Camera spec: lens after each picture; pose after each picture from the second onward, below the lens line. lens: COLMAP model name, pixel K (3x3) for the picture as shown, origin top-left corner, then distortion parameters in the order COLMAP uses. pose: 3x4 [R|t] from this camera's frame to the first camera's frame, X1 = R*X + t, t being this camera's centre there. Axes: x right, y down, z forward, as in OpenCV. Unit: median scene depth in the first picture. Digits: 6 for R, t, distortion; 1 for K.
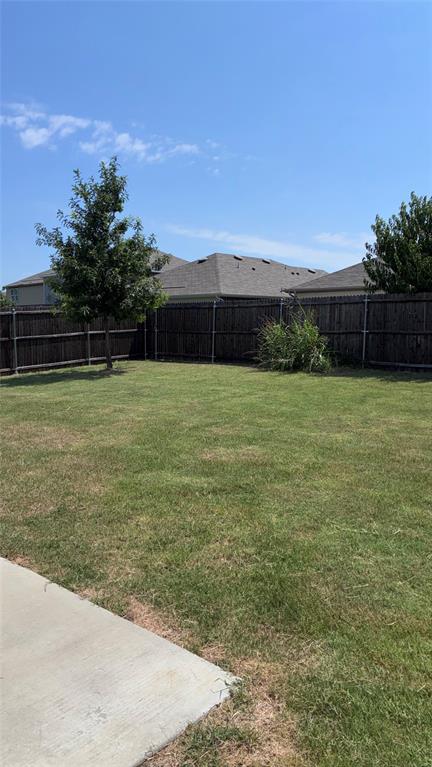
lens RADIAL K [[569.5, 0, 204.0], [0, 569.5, 385.6], [0, 0, 1]] dist [0.004430, -0.010447]
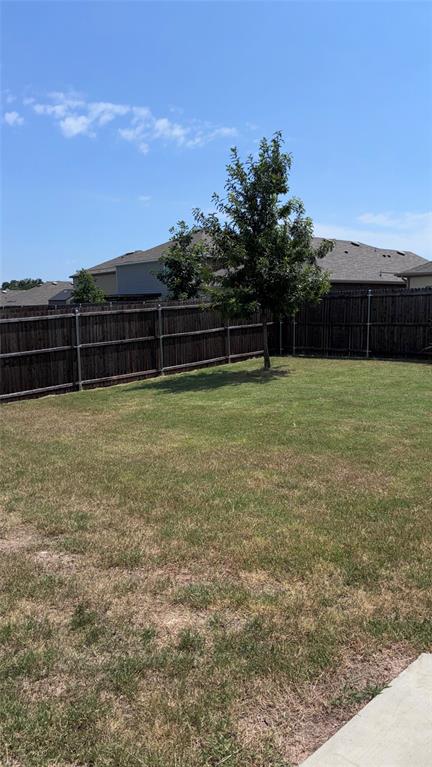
lens RADIAL K [[569.5, 0, 230.3], [0, 569.5, 375.9], [0, 0, 1]] dist [0.004430, -0.010447]
pose [[0.999383, -0.018204, -0.030037, -0.191096], [0.018522, 0.999775, 0.010333, -0.027272], [0.029843, -0.010883, 0.999495, 0.093023]]
